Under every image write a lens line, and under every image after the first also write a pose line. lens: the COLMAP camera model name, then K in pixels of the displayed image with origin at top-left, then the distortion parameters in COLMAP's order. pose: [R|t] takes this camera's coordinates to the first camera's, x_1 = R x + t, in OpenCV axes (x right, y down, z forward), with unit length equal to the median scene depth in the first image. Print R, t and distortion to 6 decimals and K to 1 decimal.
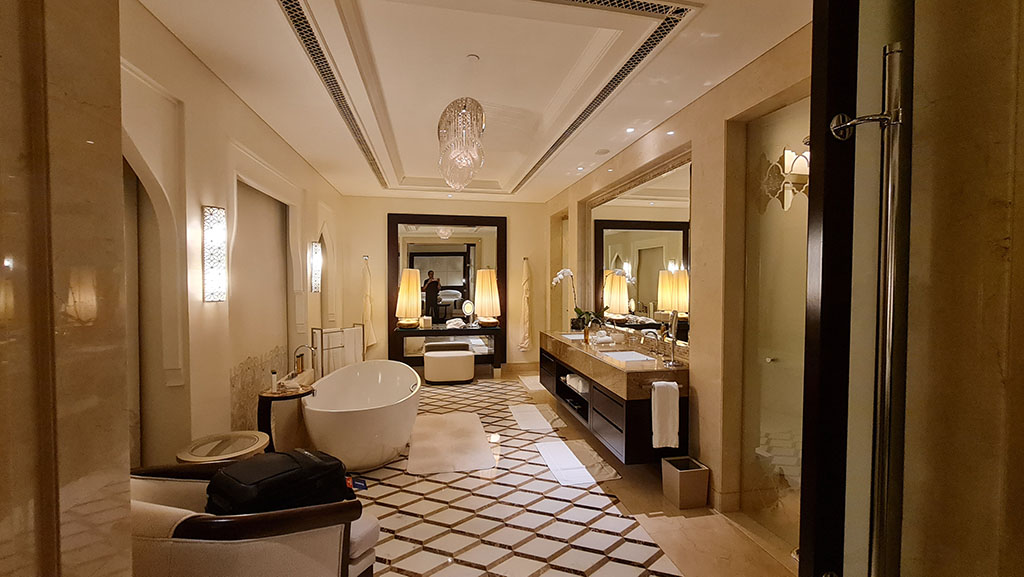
lens RADIAL K [[418.3, 0, 515.5], [0, 418.3, 291.4], [0, 0, 1]] dist [-0.002683, 0.000365]
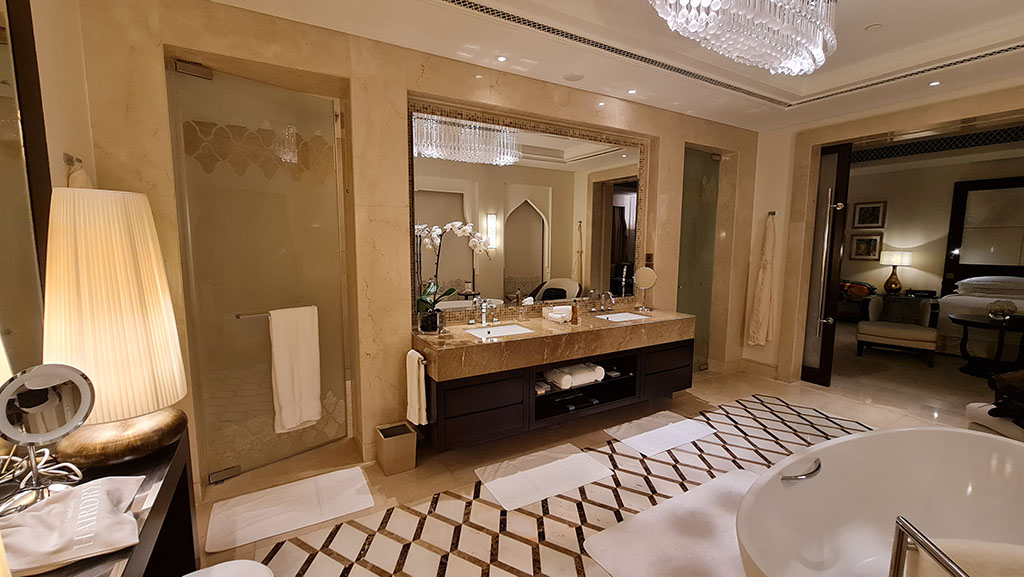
lens RADIAL K [[418.3, 0, 515.5], [0, 418.3, 291.4], [0, 0, 1]] dist [-0.002683, 0.000365]
pose [[-0.327190, -0.111869, 0.938313, -0.413393], [0.022749, 0.991748, 0.126172, -0.030423], [-0.944685, 0.062628, -0.321945, 1.072214]]
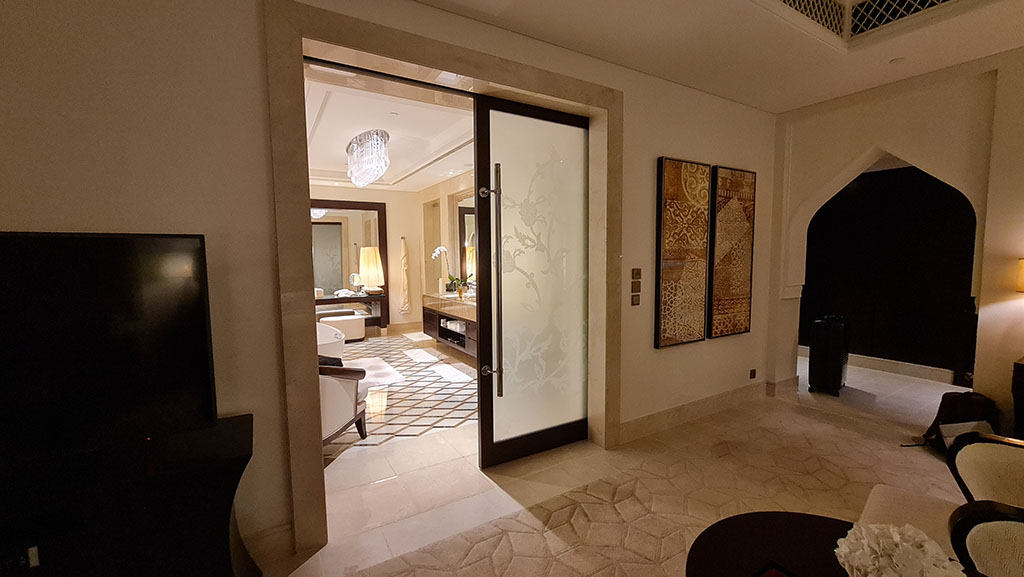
lens RADIAL K [[418.3, 0, 515.5], [0, 418.3, 291.4], [0, 0, 1]] dist [-0.002683, 0.000365]
pose [[0.938575, -0.040294, 0.342715, -0.116652], [0.021043, 0.997994, 0.059708, 0.014173], [-0.344433, -0.048829, 0.937540, -0.331309]]
